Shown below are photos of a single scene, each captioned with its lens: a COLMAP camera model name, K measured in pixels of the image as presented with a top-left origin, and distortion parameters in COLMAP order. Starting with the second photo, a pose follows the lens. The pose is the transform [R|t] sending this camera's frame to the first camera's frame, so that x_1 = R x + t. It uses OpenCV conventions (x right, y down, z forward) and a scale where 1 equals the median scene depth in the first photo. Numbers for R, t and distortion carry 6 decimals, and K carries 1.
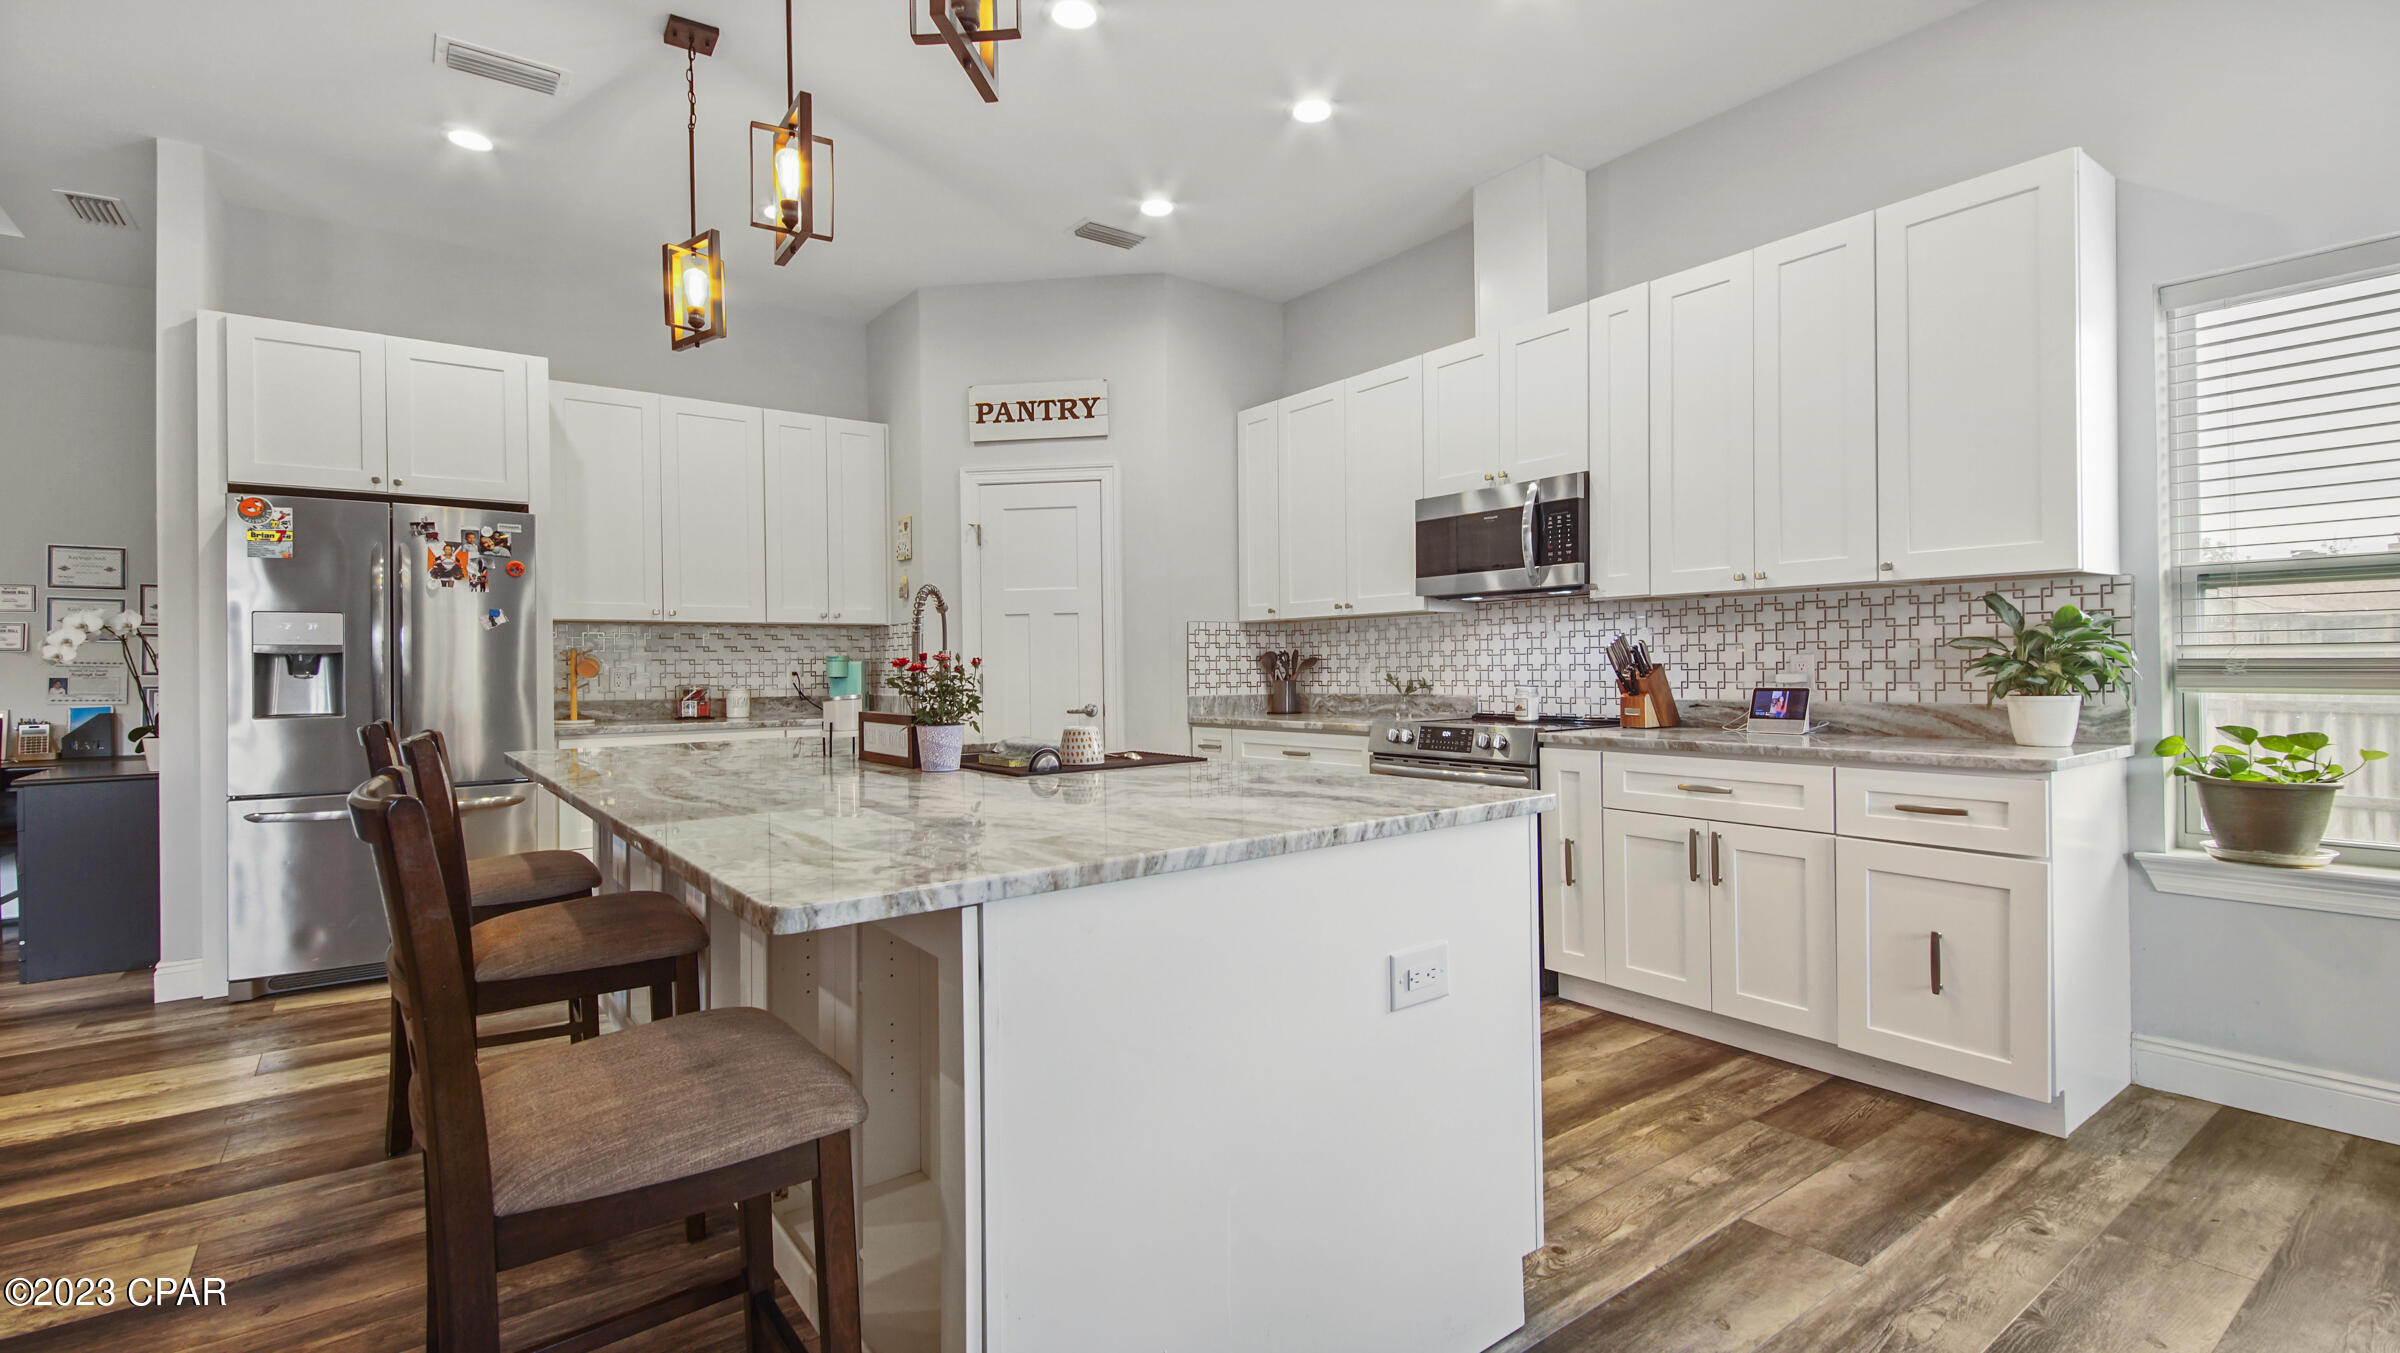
lens RADIAL K [[1085.8, 0, 1177.3], [0, 1085.8, 673.3], [0, 0, 1]] dist [0.019429, -0.010303]
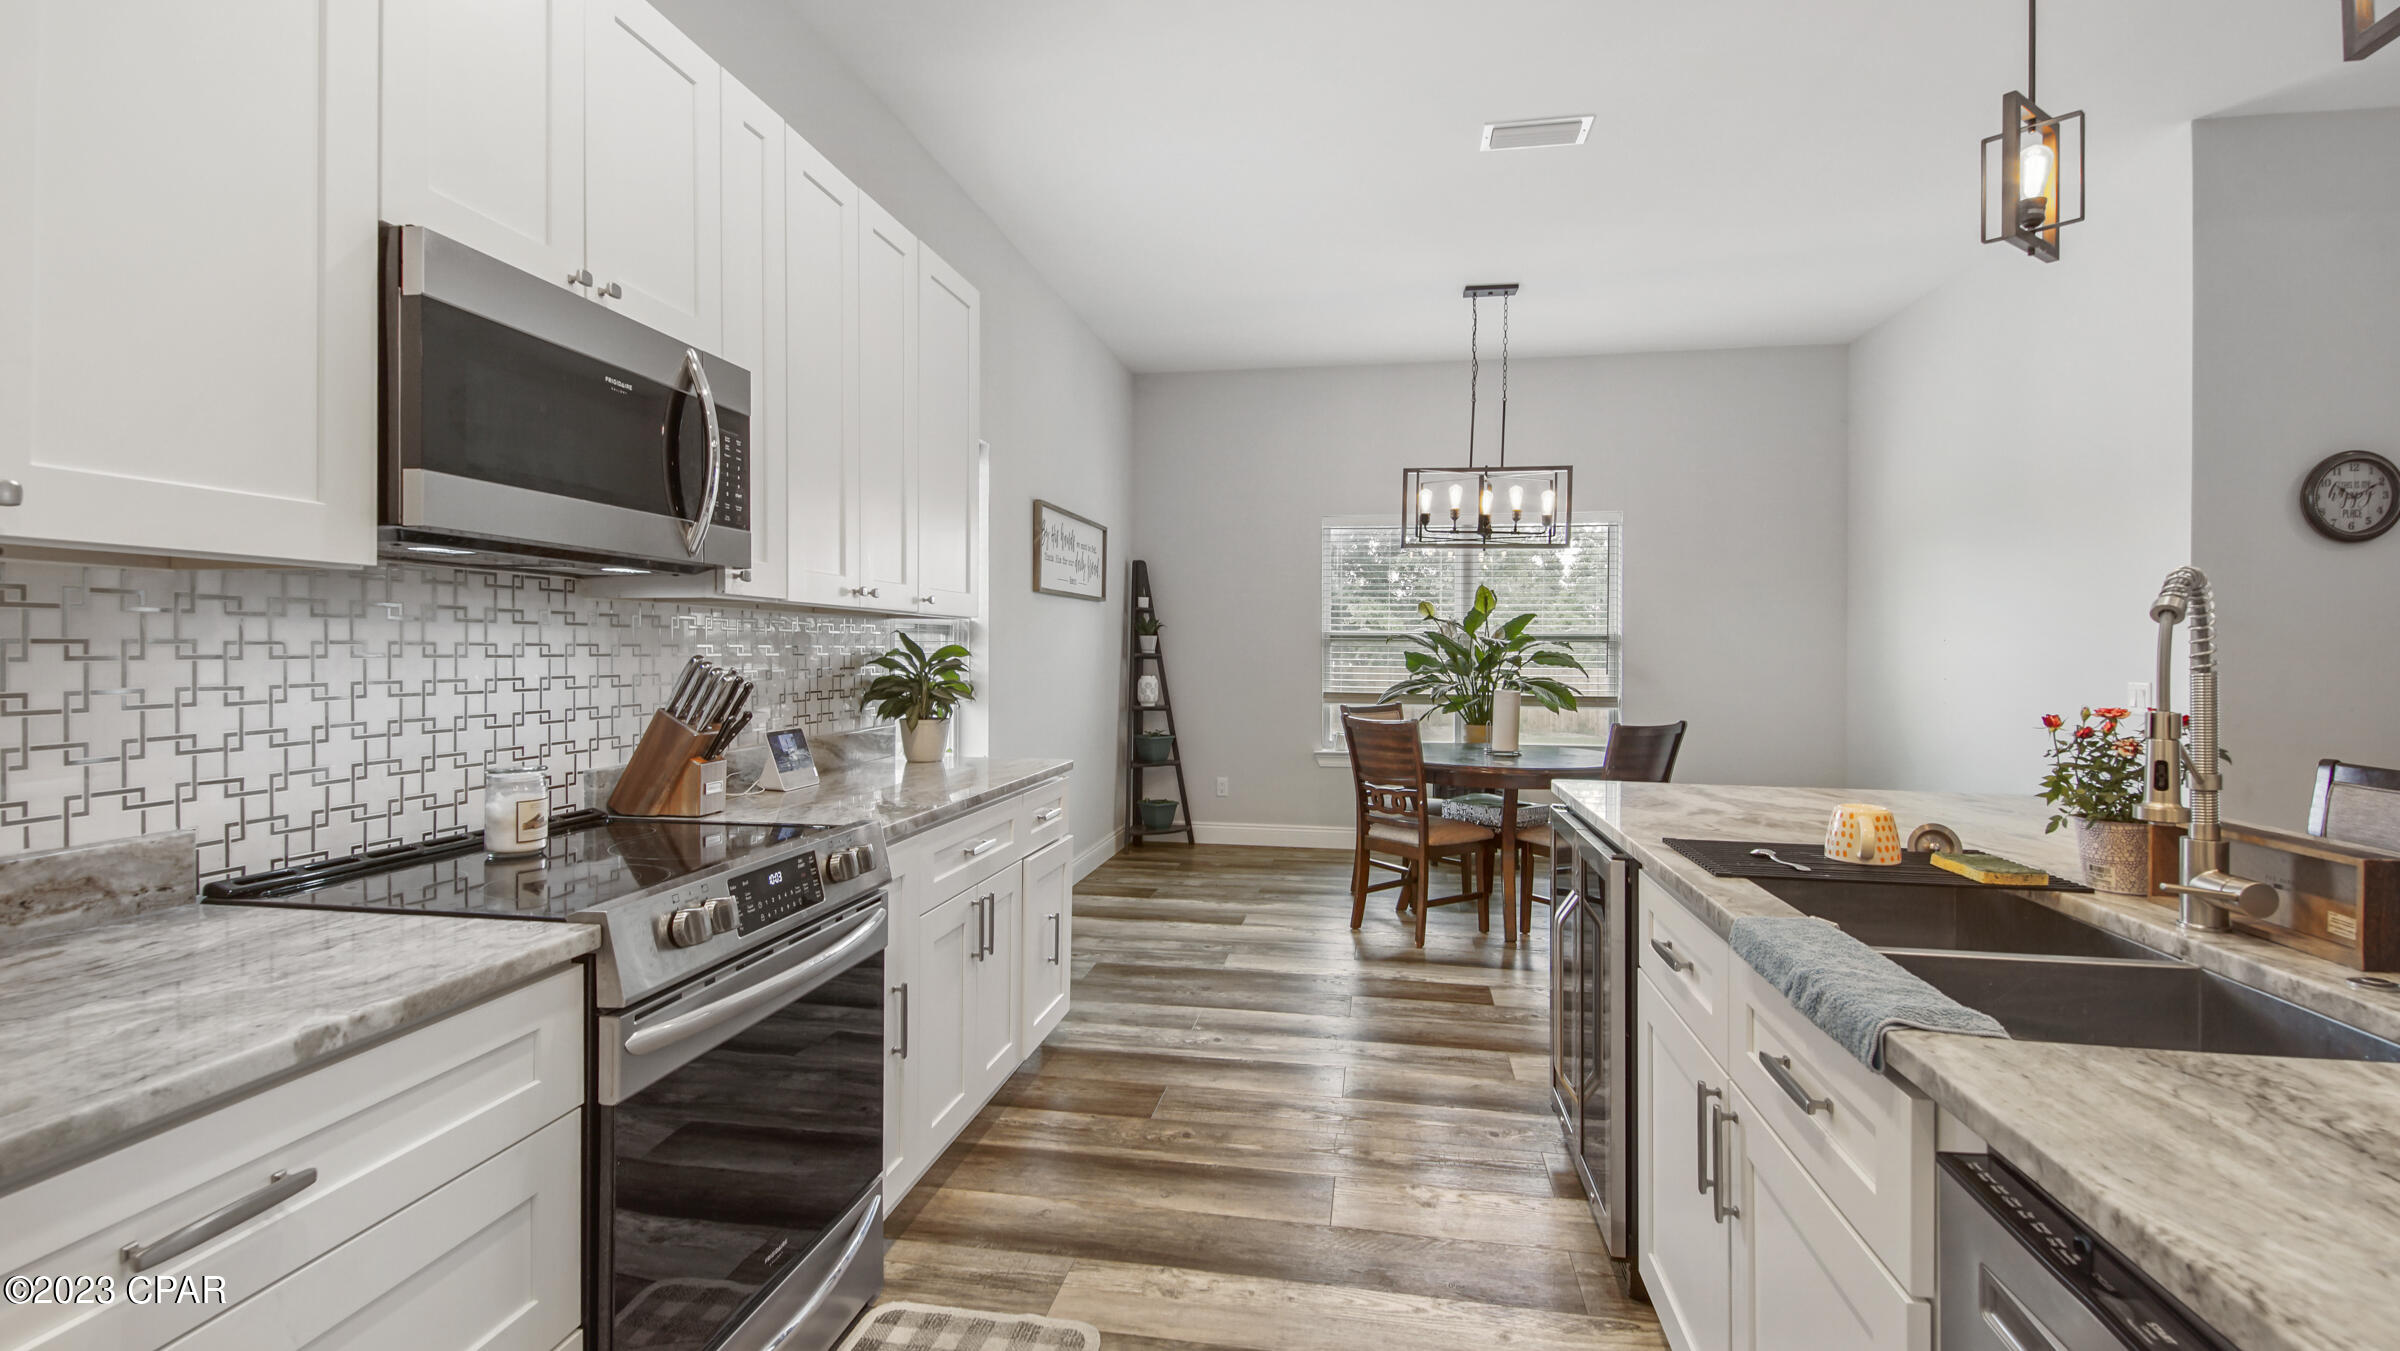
lens RADIAL K [[1085.8, 0, 1187.4], [0, 1085.8, 644.8], [0, 0, 1]] dist [0.019429, -0.010303]
pose [[-0.702205, 0.013422, 0.711848, -0.186363], [0.006869, 0.999903, -0.012078, -0.032908], [-0.711942, -0.003591, -0.702229, 1.174788]]
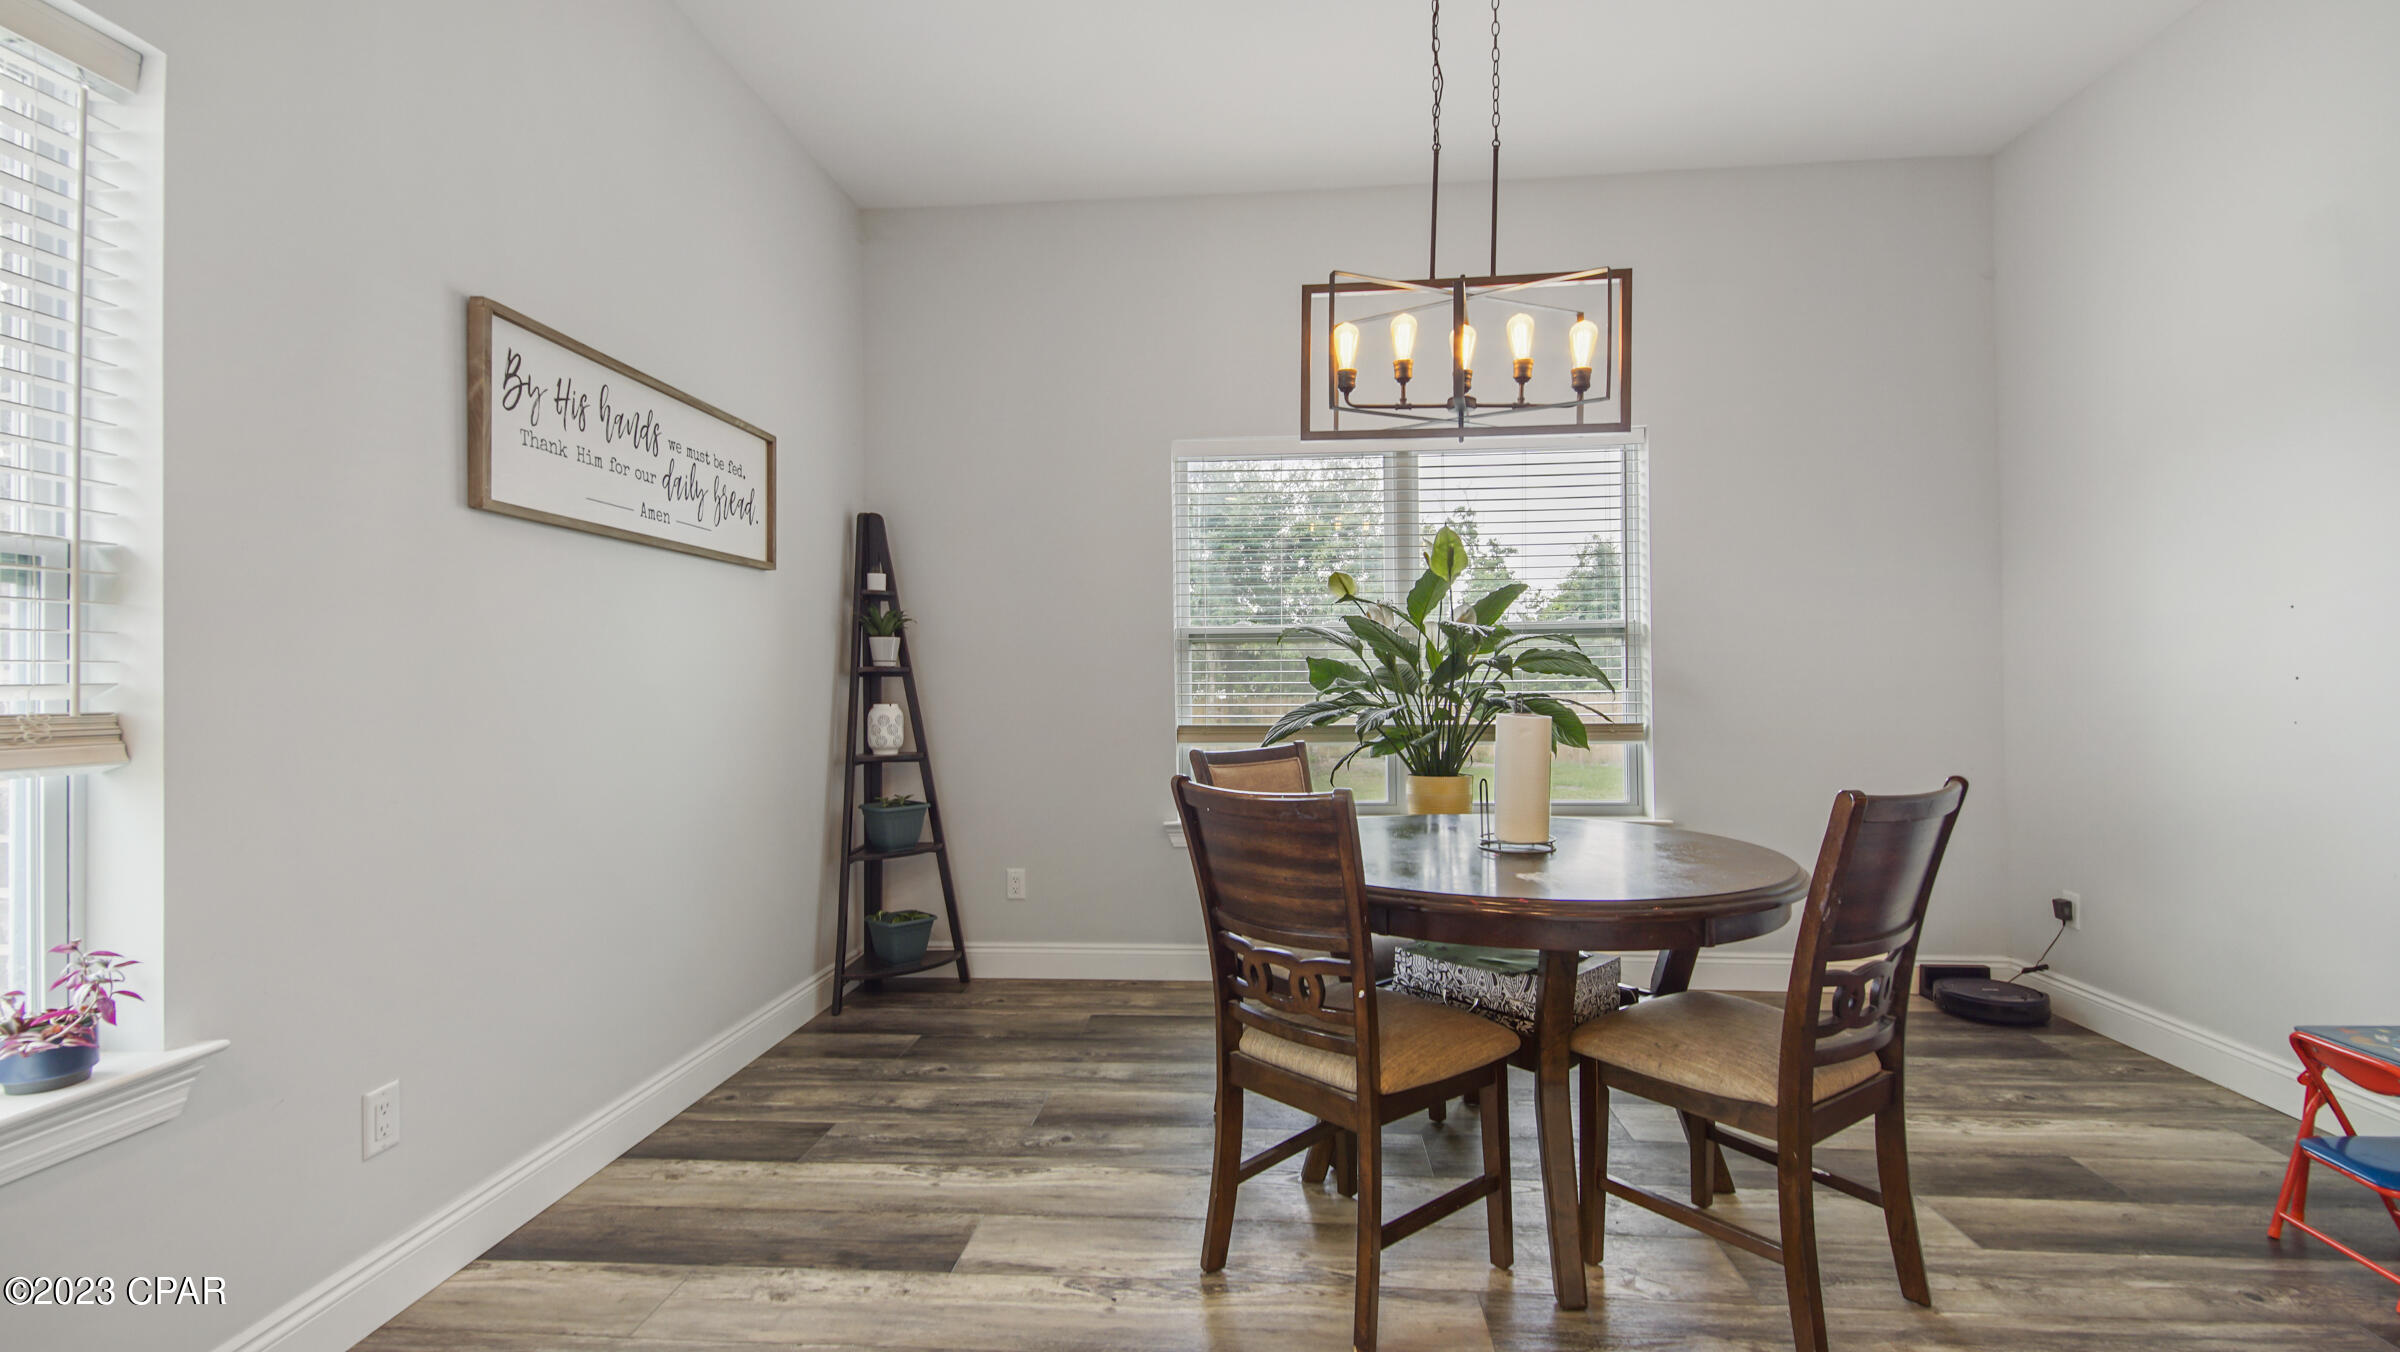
lens RADIAL K [[1053.5, 0, 1185.9], [0, 1053.5, 685.1], [0, 0, 1]] dist [-0.001729, -0.000140]
pose [[-0.762641, 0.023676, 0.646389, 0.218072], [0.024417, 0.999671, -0.007808, -0.008559], [-0.646361, 0.009829, -0.762968, 0.590531]]
